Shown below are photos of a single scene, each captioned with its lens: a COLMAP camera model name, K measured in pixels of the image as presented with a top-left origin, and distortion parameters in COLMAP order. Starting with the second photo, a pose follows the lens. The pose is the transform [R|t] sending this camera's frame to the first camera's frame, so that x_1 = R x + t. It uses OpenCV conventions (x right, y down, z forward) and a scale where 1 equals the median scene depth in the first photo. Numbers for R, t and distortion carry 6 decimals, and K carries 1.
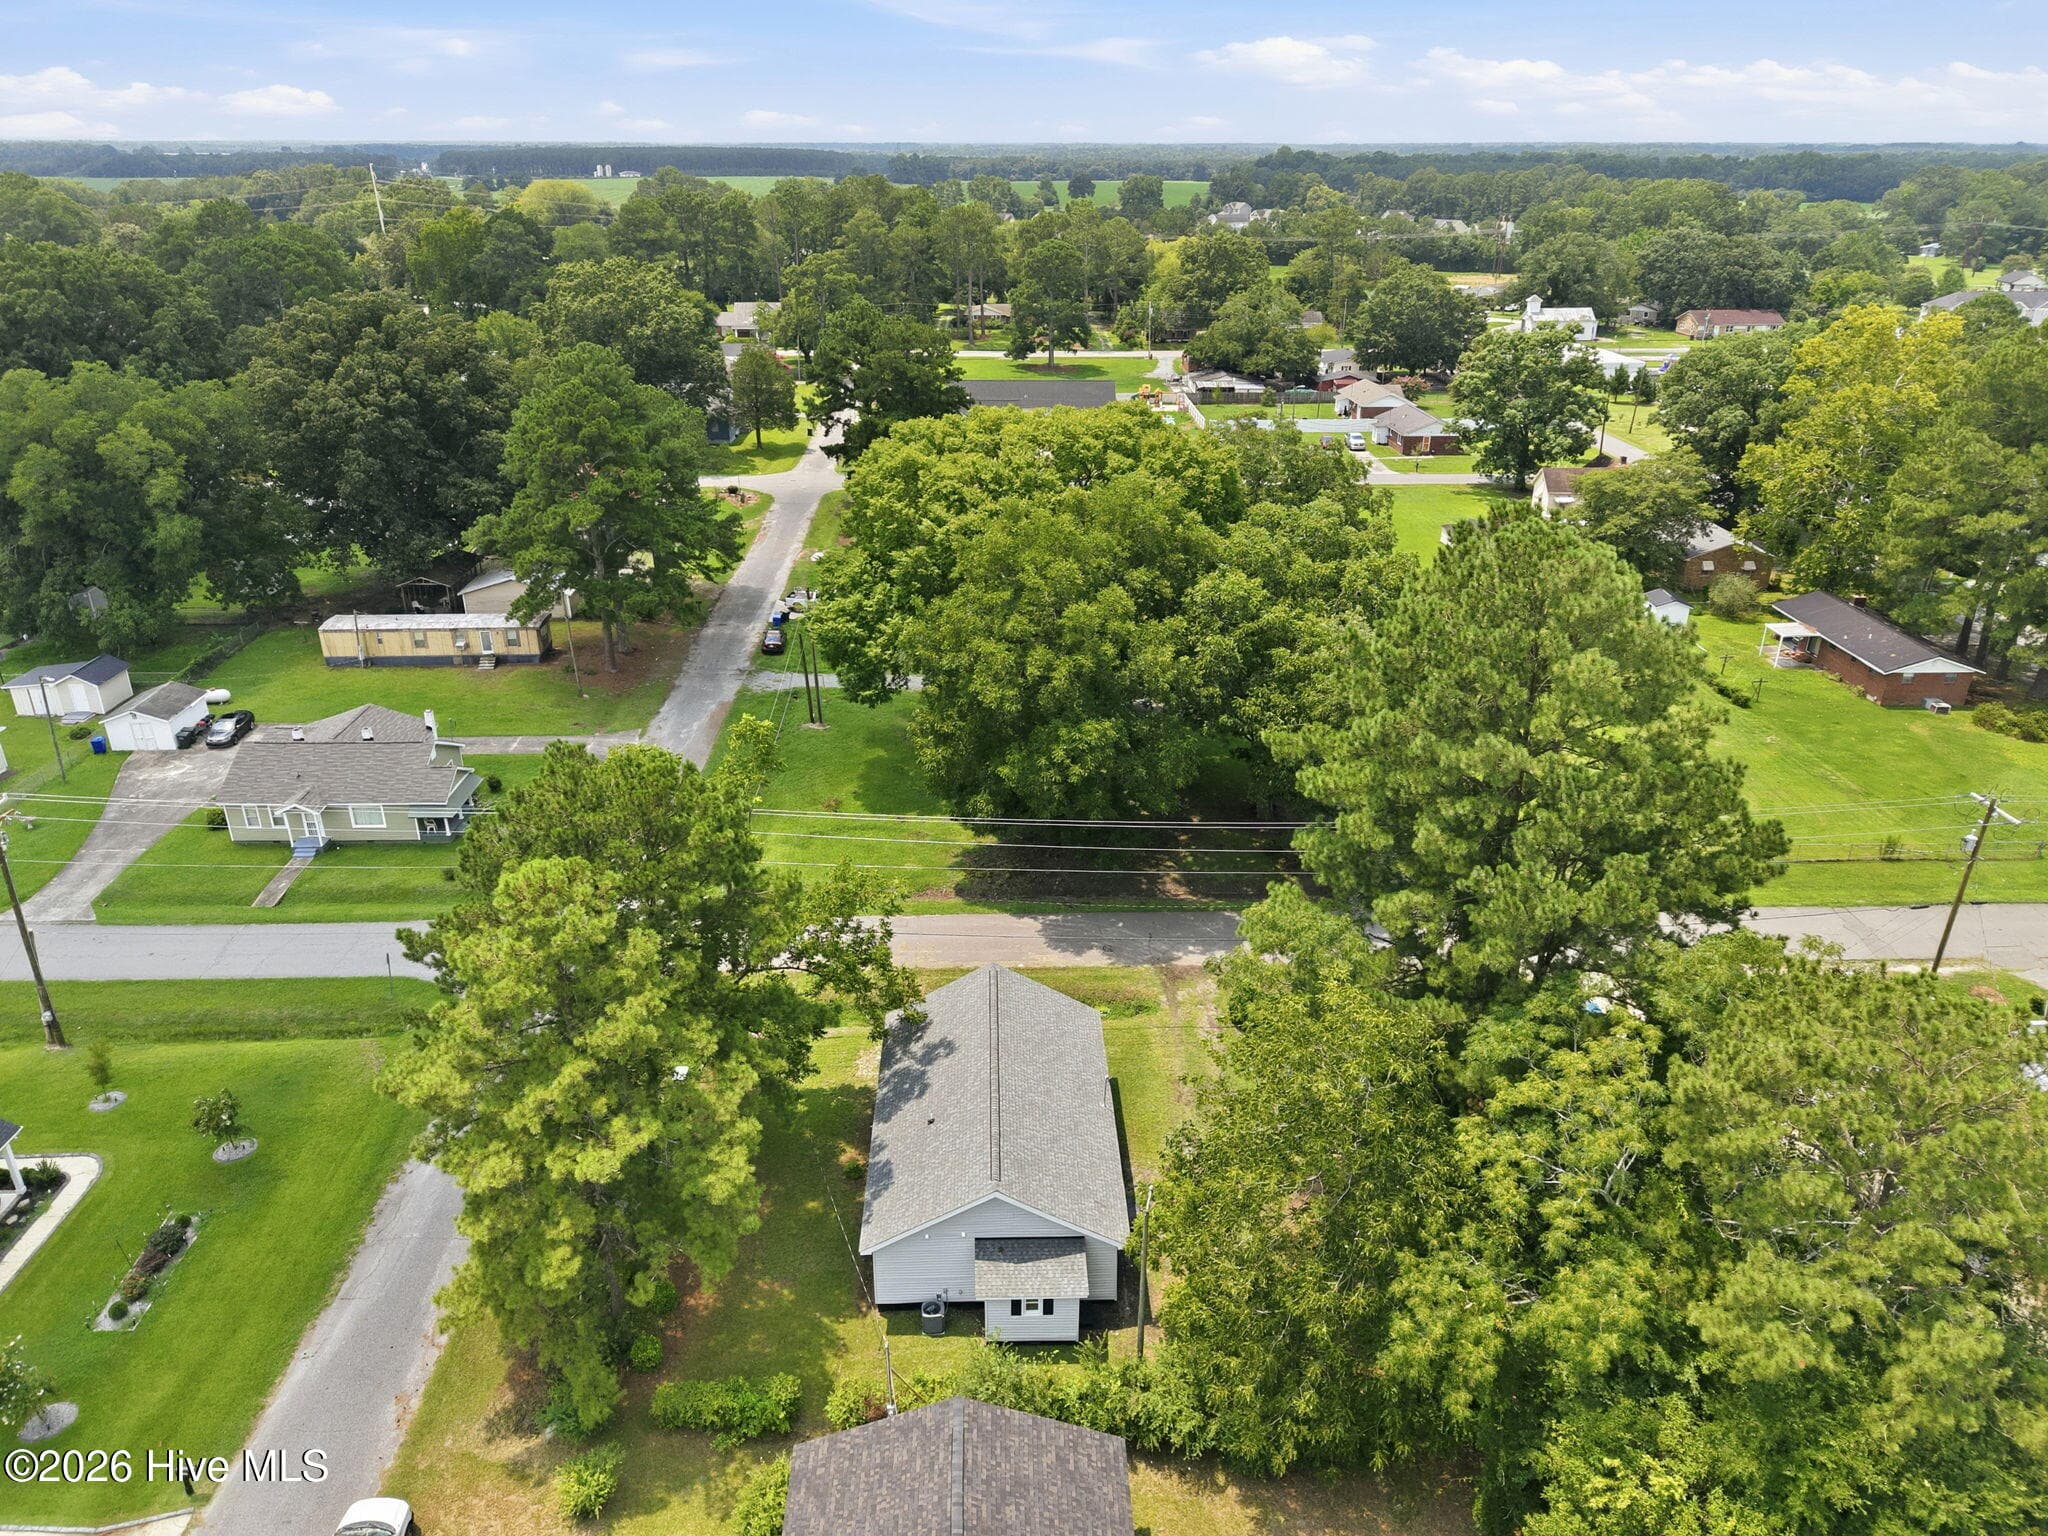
lens RADIAL K [[1387.4, 0, 1050.2], [0, 1387.4, 825.6], [0, 0, 1]] dist [0.027962, -0.025945]
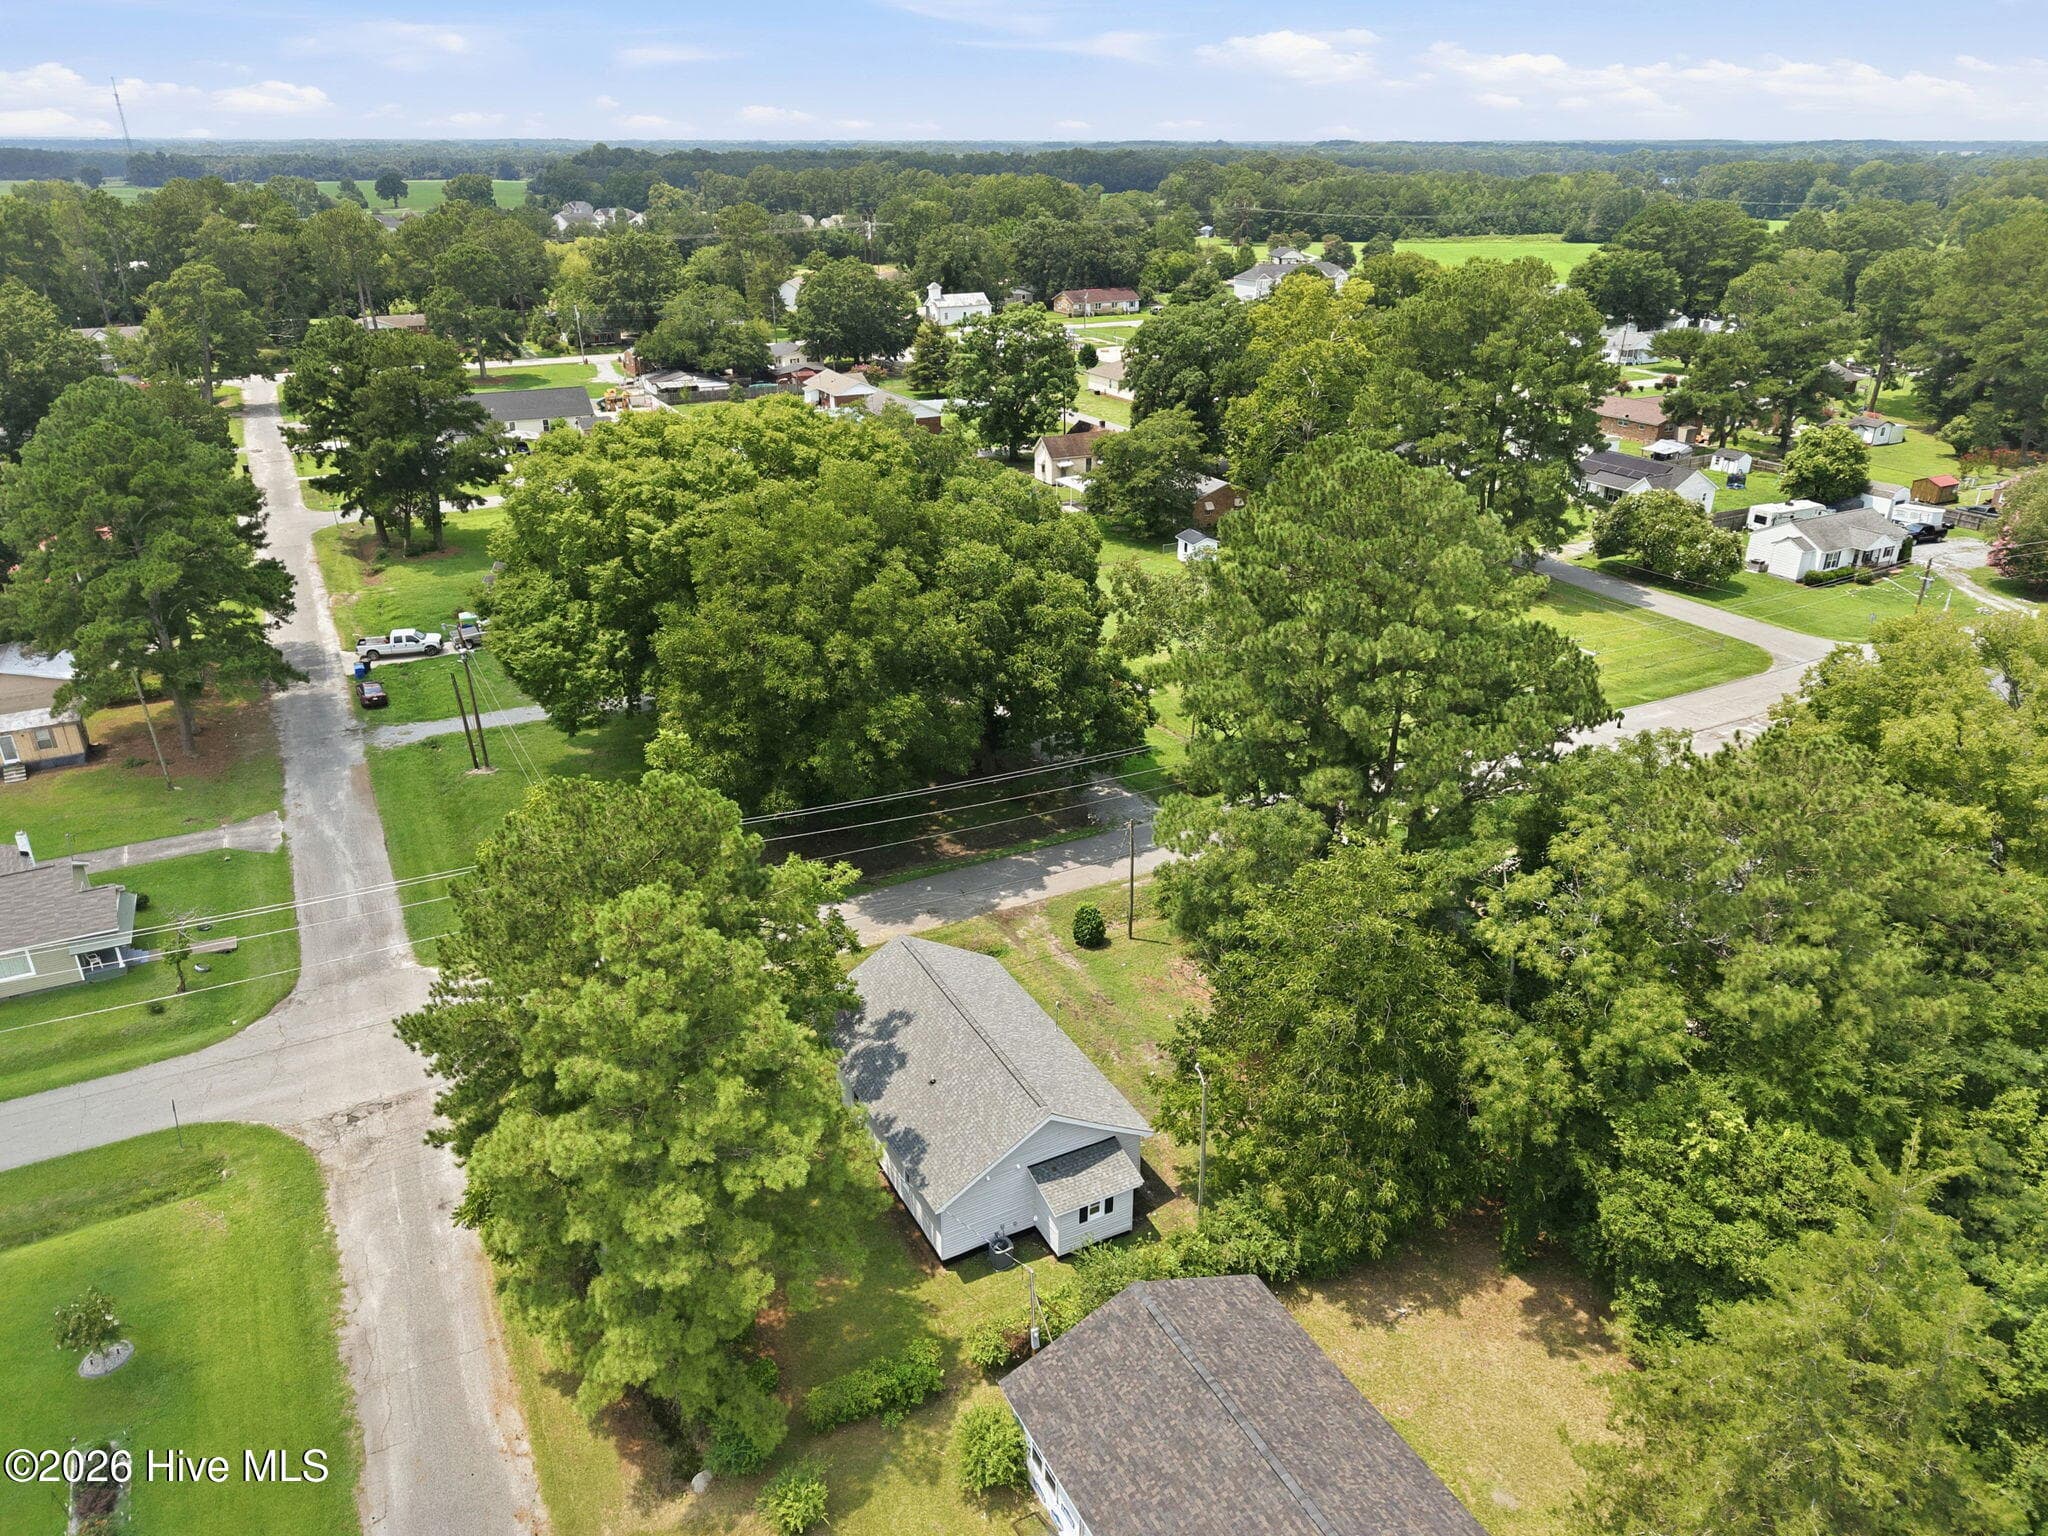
lens RADIAL K [[1387.4, 0, 1050.2], [0, 1387.4, 825.6], [0, 0, 1]] dist [0.027962, -0.025945]
pose [[0.895691, -0.198336, 0.397996, -0.183250], [0.197642, 0.979320, 0.043238, -0.001567], [-0.398341, 0.039933, 0.916368, 0.001249]]
